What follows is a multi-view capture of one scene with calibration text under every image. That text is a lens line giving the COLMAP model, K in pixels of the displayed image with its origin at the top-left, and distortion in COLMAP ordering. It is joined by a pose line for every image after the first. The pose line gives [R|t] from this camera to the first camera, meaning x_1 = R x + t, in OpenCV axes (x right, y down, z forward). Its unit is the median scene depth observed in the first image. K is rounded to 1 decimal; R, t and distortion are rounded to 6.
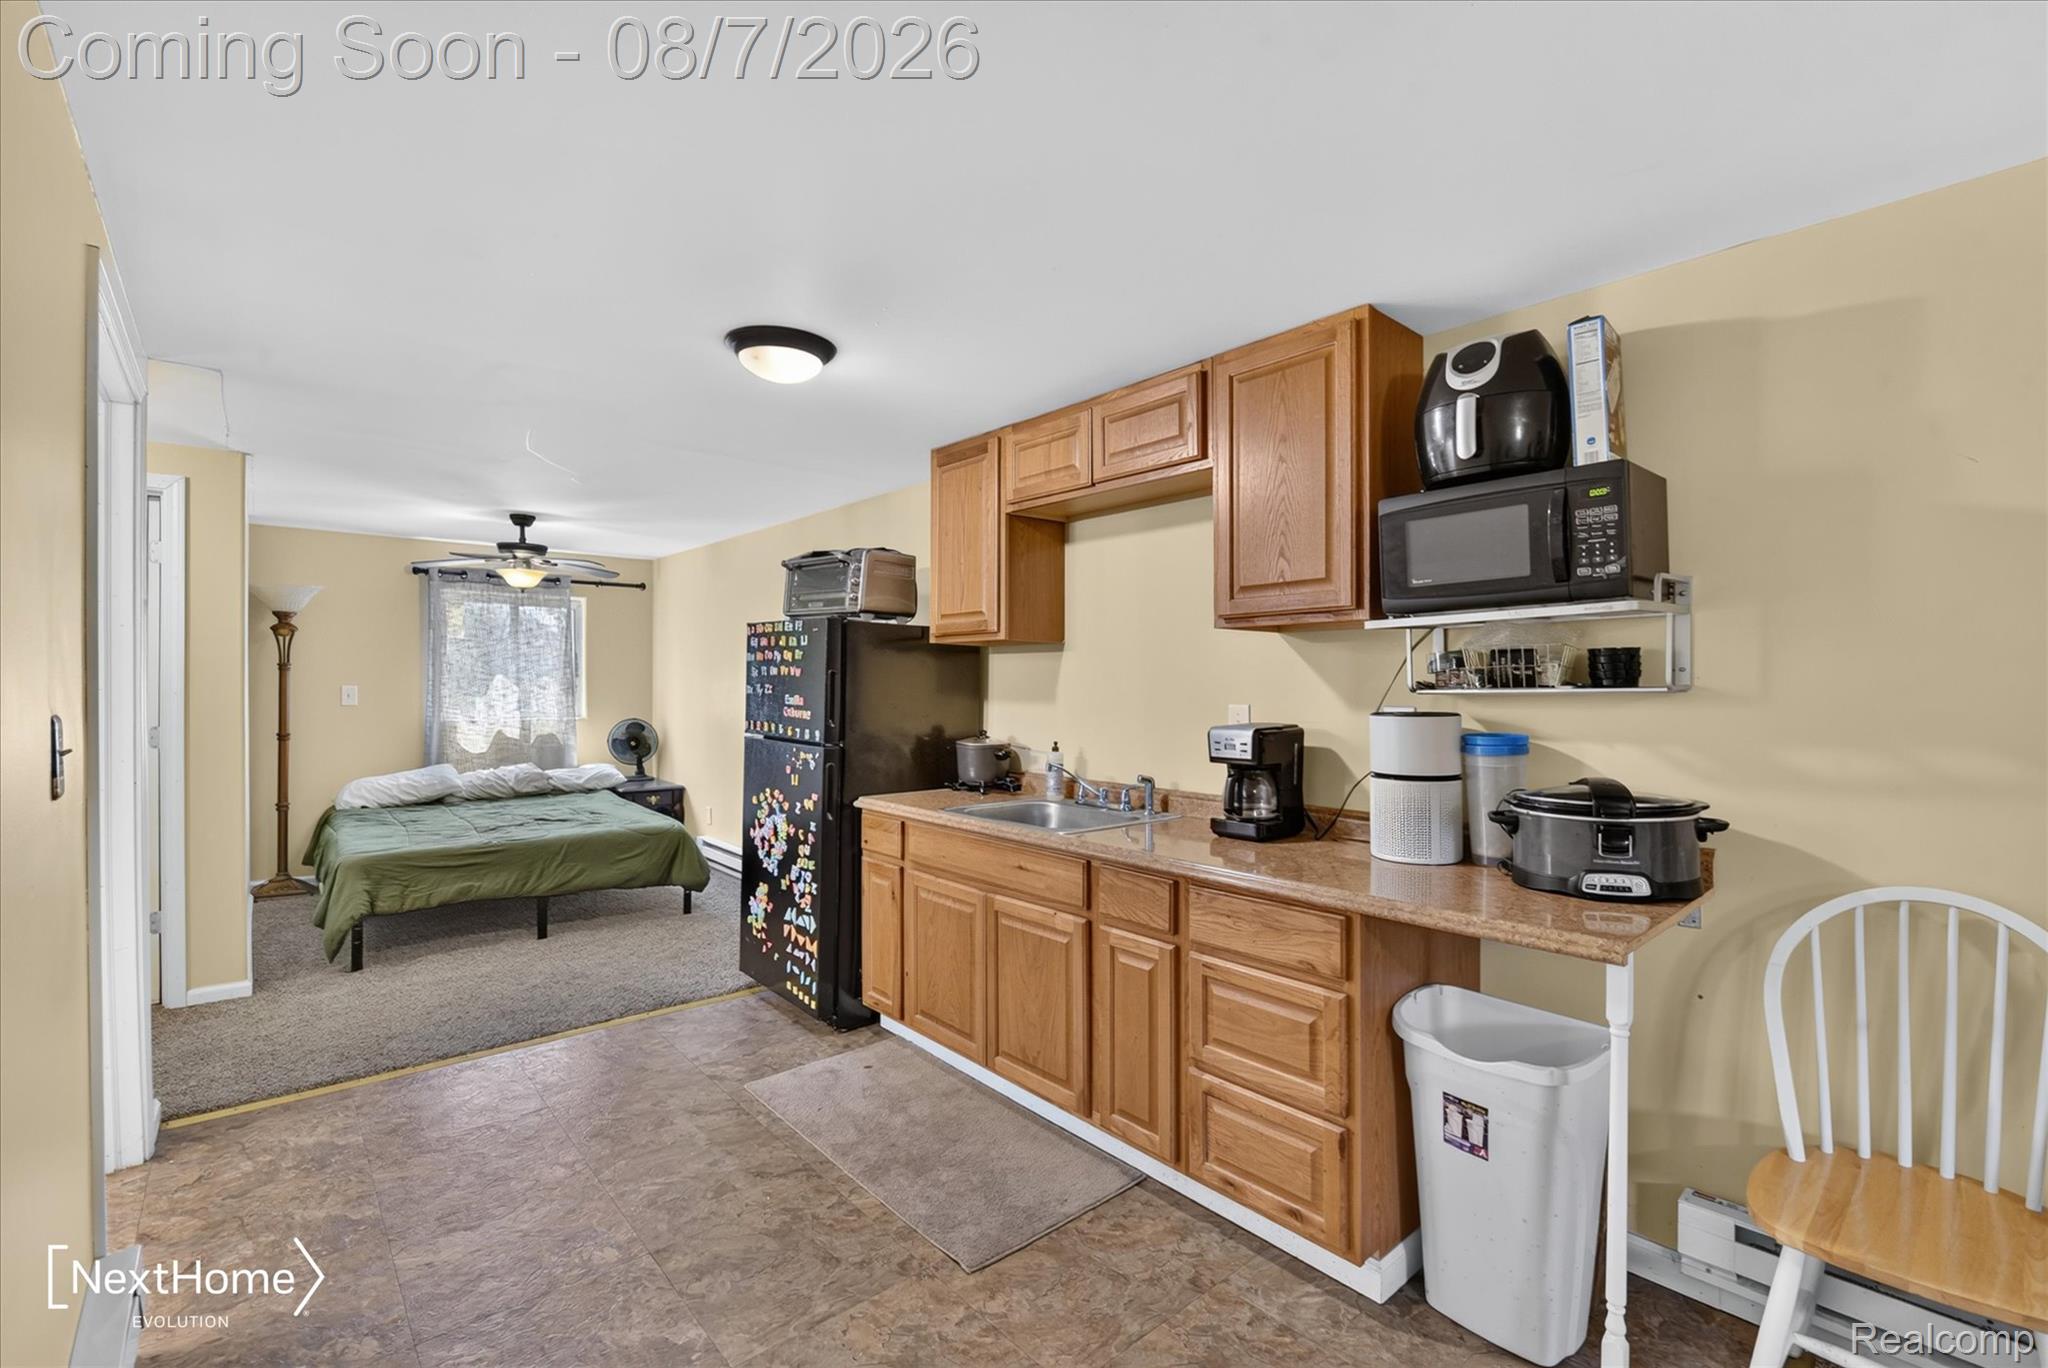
lens RADIAL K [[899.8, 0, 1040.4], [0, 899.8, 697.8], [0, 0, 1]] dist [0.000276, -0.008722]
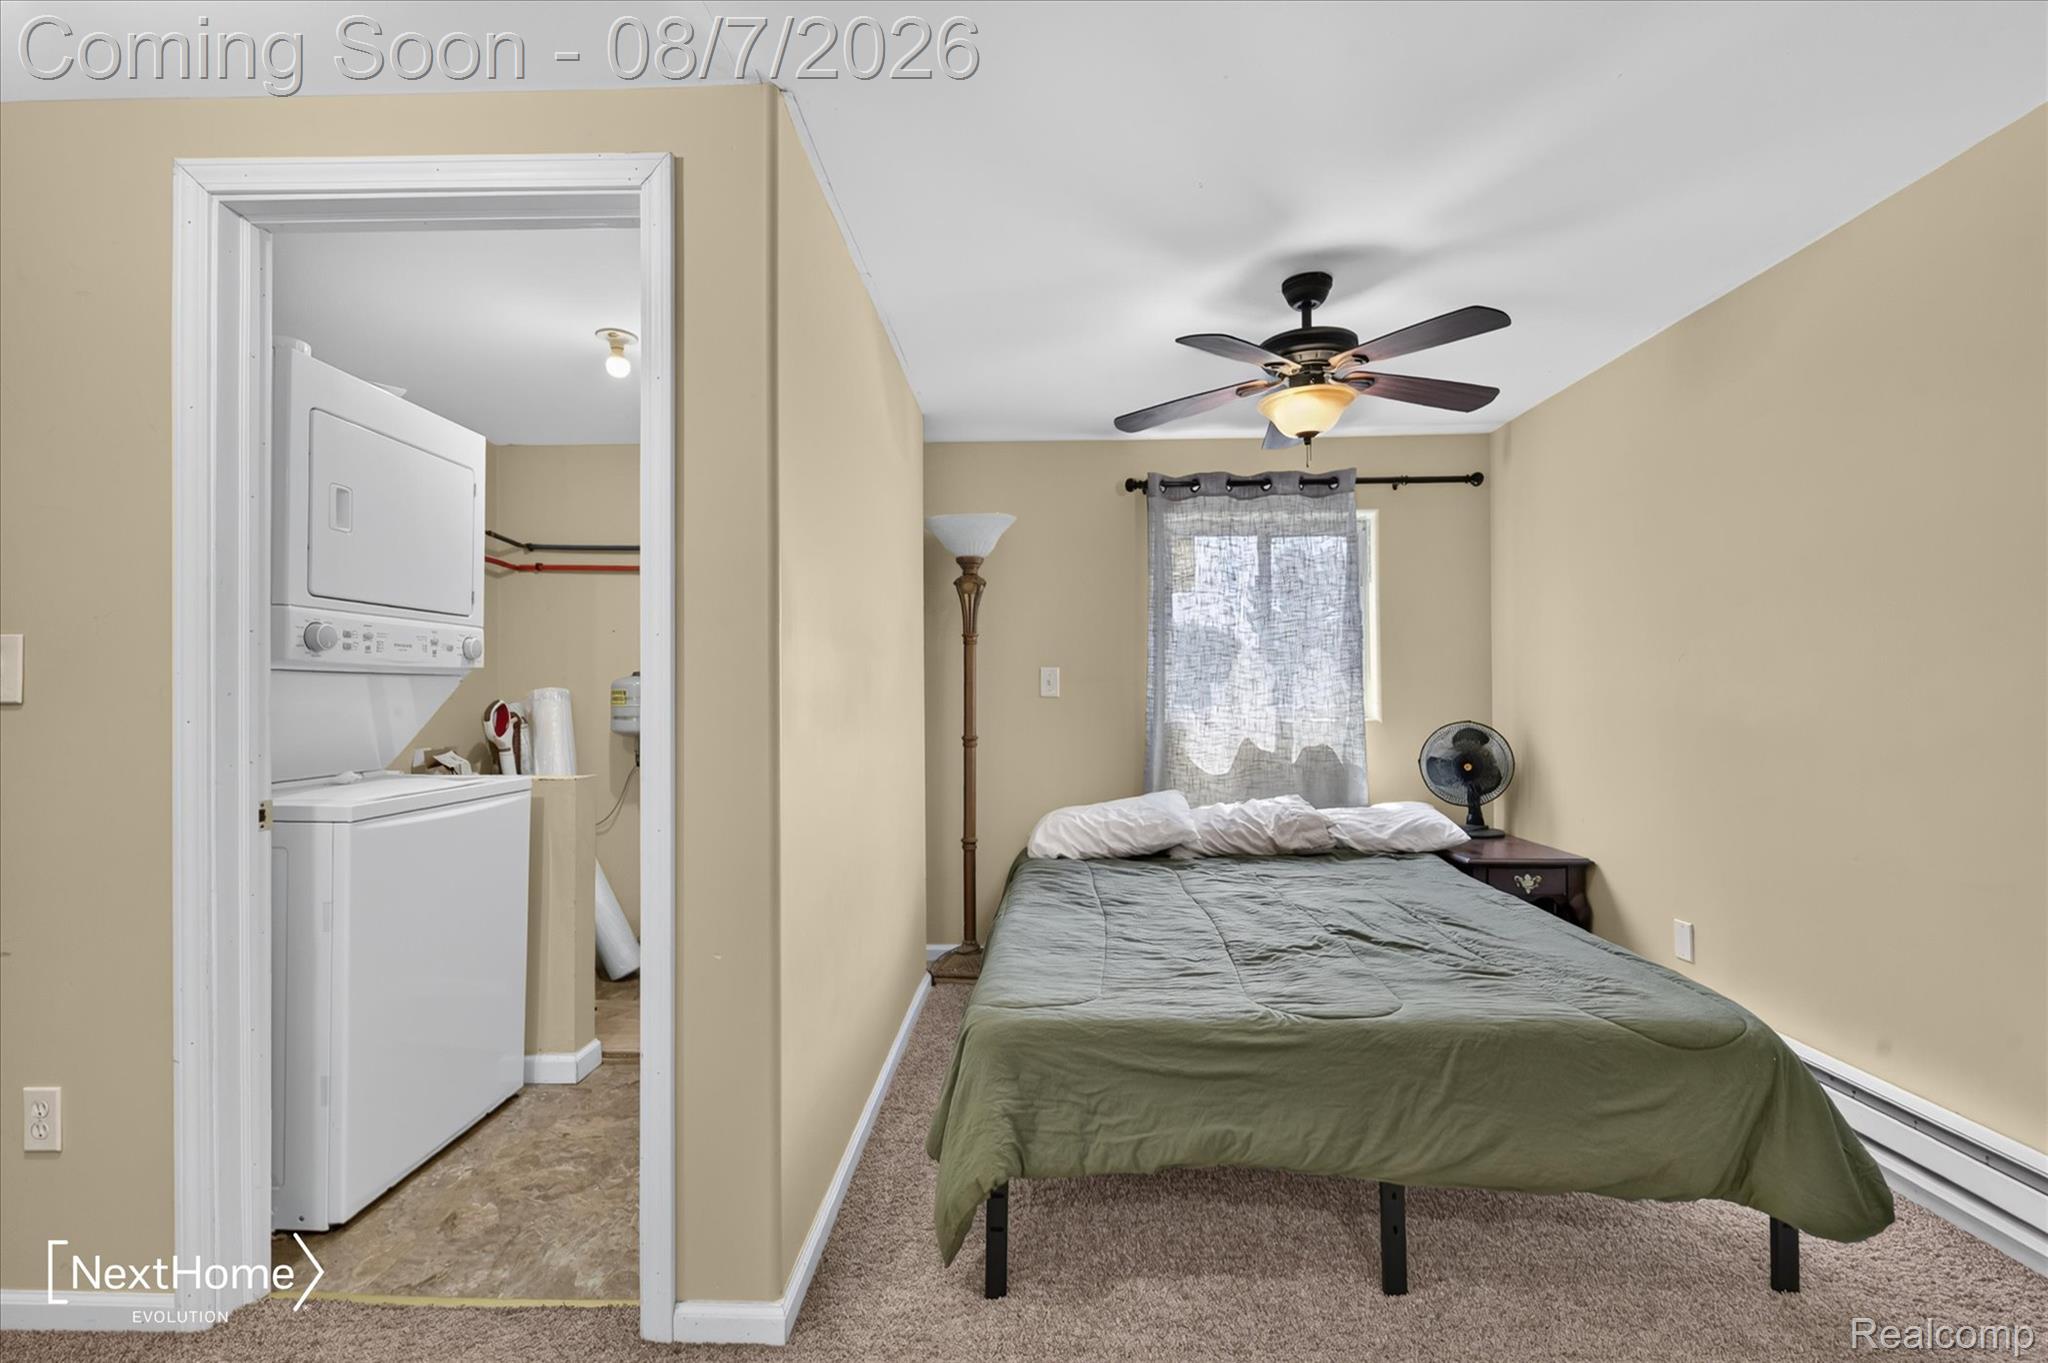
lens RADIAL K [[899.8, 0, 1040.4], [0, 899.8, 695.3], [0, 0, 1]] dist [0.000276, -0.008722]
pose [[0.745349, -0.017103, -0.666455, -0.327671], [0.002980, 0.999746, -0.022324, 0.022152], [0.666668, 0.014654, 0.745211, 0.494928]]
